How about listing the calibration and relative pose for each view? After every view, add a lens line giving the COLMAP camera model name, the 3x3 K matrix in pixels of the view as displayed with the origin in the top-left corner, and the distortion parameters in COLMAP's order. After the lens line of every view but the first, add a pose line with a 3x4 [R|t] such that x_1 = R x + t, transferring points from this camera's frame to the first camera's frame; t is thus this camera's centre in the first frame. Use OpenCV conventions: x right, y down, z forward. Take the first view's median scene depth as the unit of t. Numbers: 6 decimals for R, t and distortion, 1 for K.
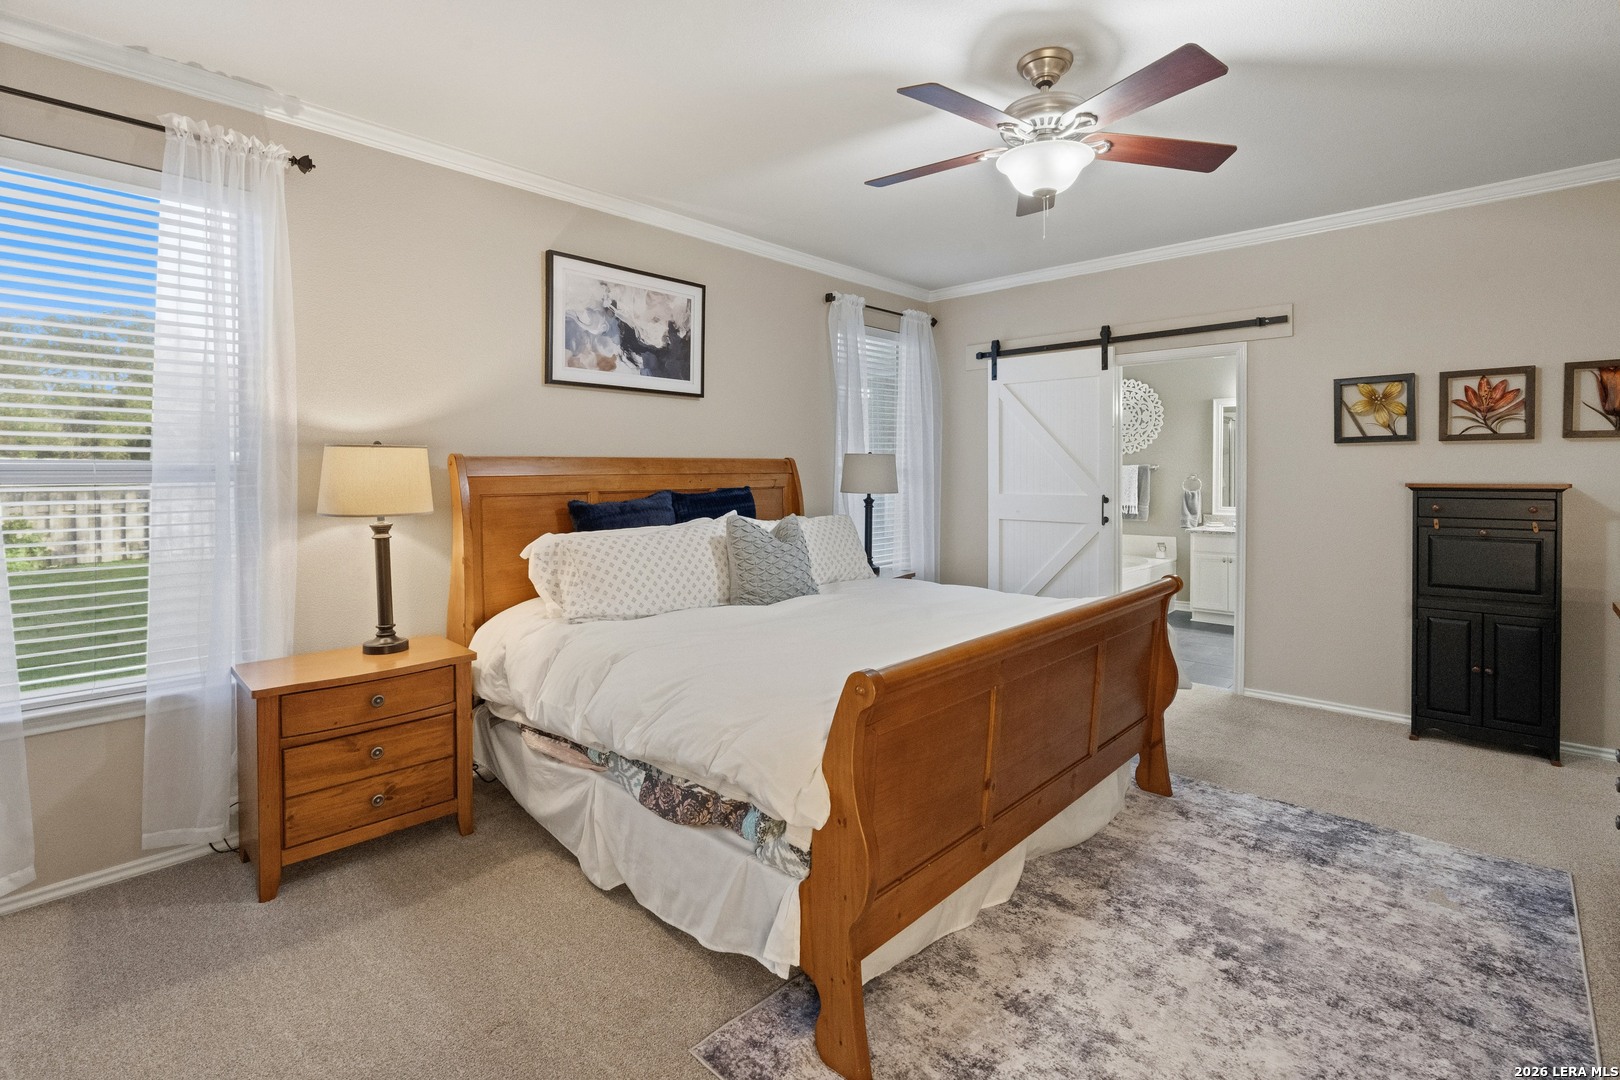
lens RADIAL K [[754.1, 0, 810.3], [0, 754.1, 480.8], [0, 0, 1]] dist [-0.020293, 0.000068]
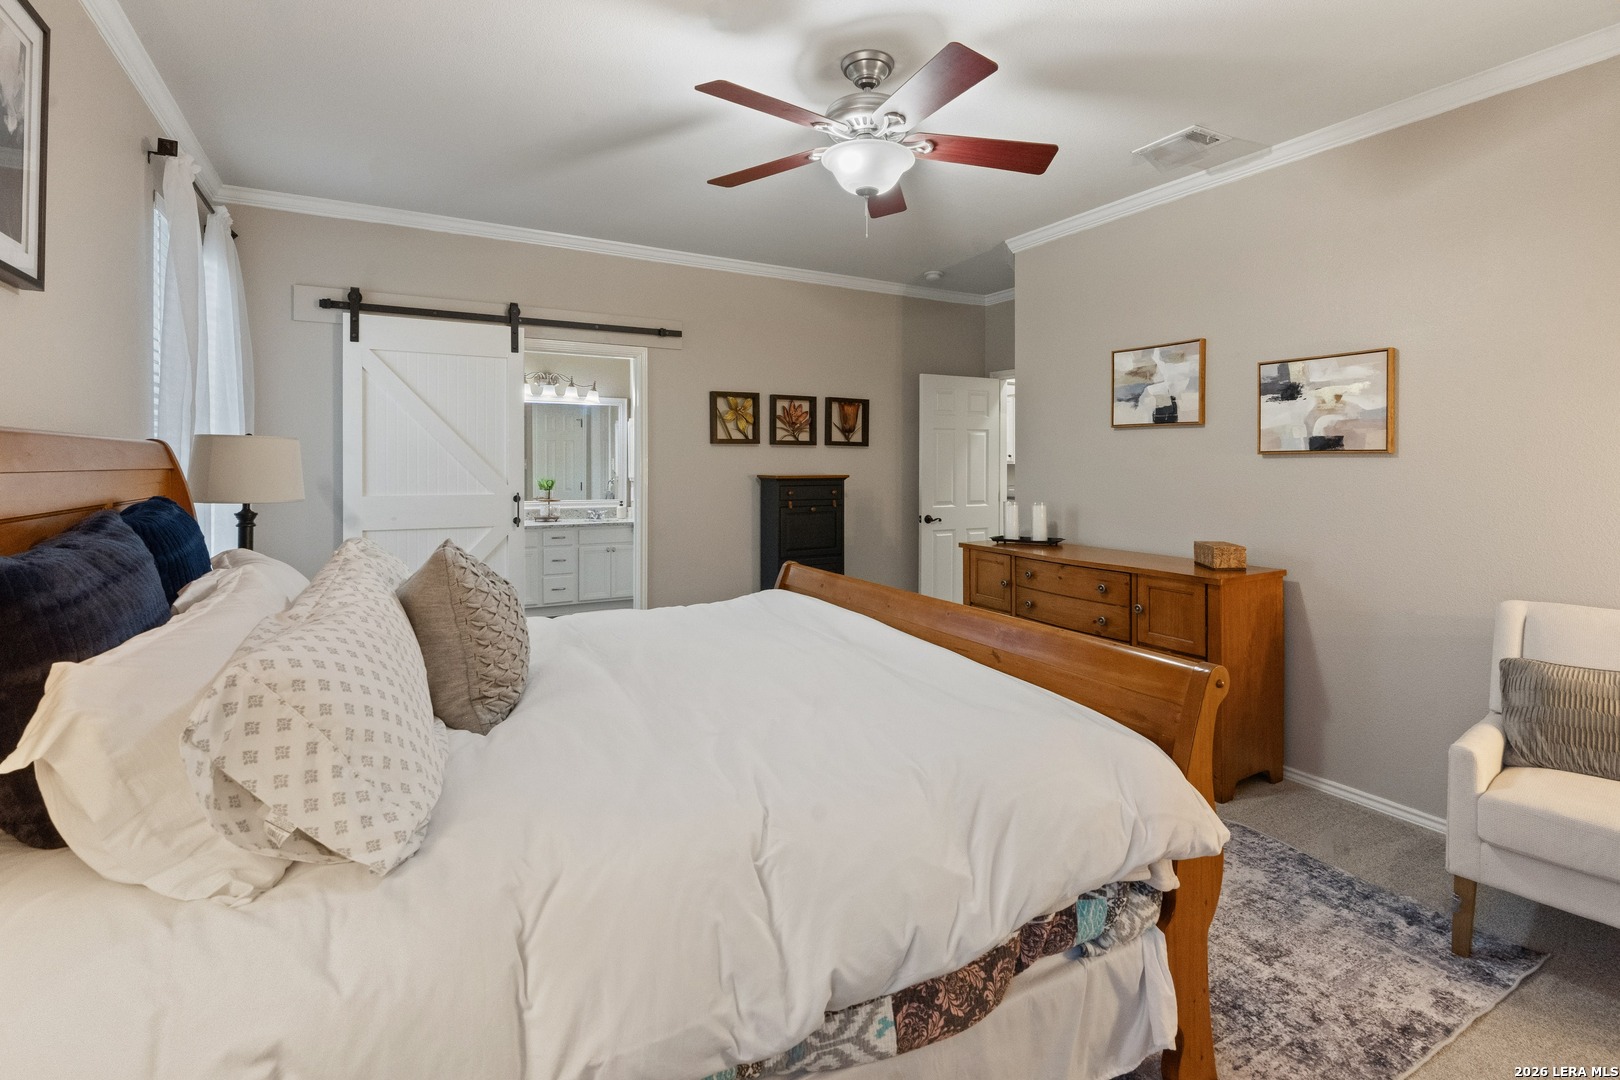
lens RADIAL K [[753.3, 0, 809.9], [0, 753.3, 464.4], [0, 0, 1]] dist [-0.002706, -0.000136]
pose [[0.304314, 0.004033, 0.952563, -0.439849], [0.010568, 0.999915, -0.007609, -0.005421], [-0.952513, 0.012382, 0.304245, 0.495777]]
